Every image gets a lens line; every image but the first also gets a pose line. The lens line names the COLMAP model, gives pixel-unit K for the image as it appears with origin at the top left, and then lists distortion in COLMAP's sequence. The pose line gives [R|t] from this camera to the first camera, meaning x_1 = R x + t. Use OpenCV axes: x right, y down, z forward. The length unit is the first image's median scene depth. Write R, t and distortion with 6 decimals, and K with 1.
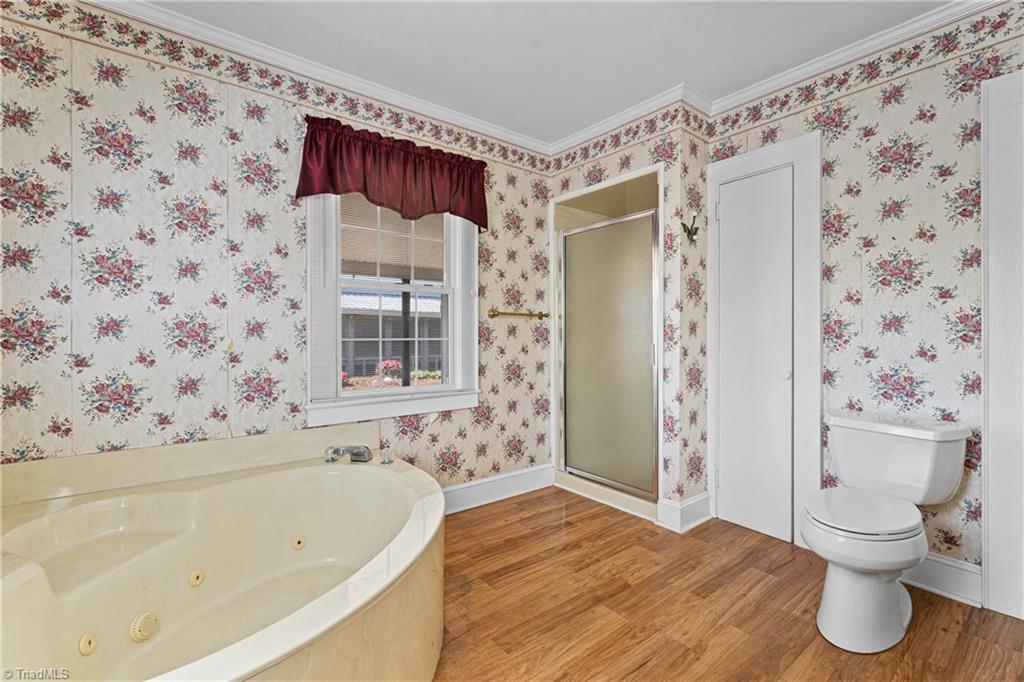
lens RADIAL K [[453.2, 0, 508.4], [0, 453.2, 340.7], [0, 0, 1]] dist [-0.003318, -0.000262]
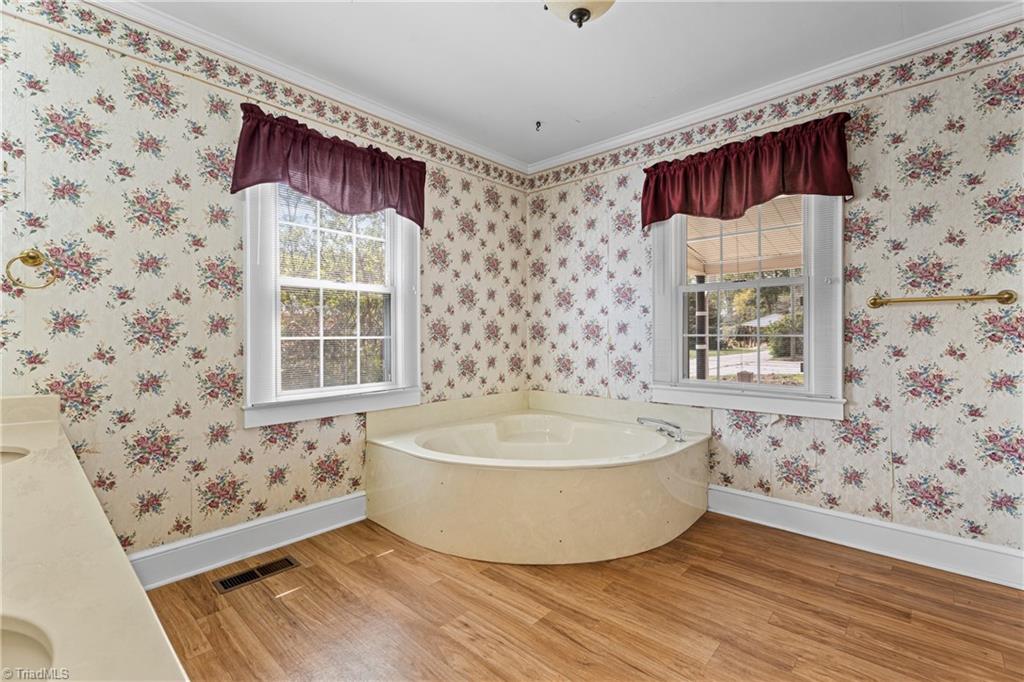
lens RADIAL K [[453.2, 0, 503.5], [0, 453.2, 333.8], [0, 0, 1]] dist [-0.003318, -0.000262]
pose [[0.155595, 0.003634, -0.987814, 0.728004], [-0.001876, 0.999993, 0.003383, -0.010068], [0.987819, 0.001327, 0.155601, 0.331019]]
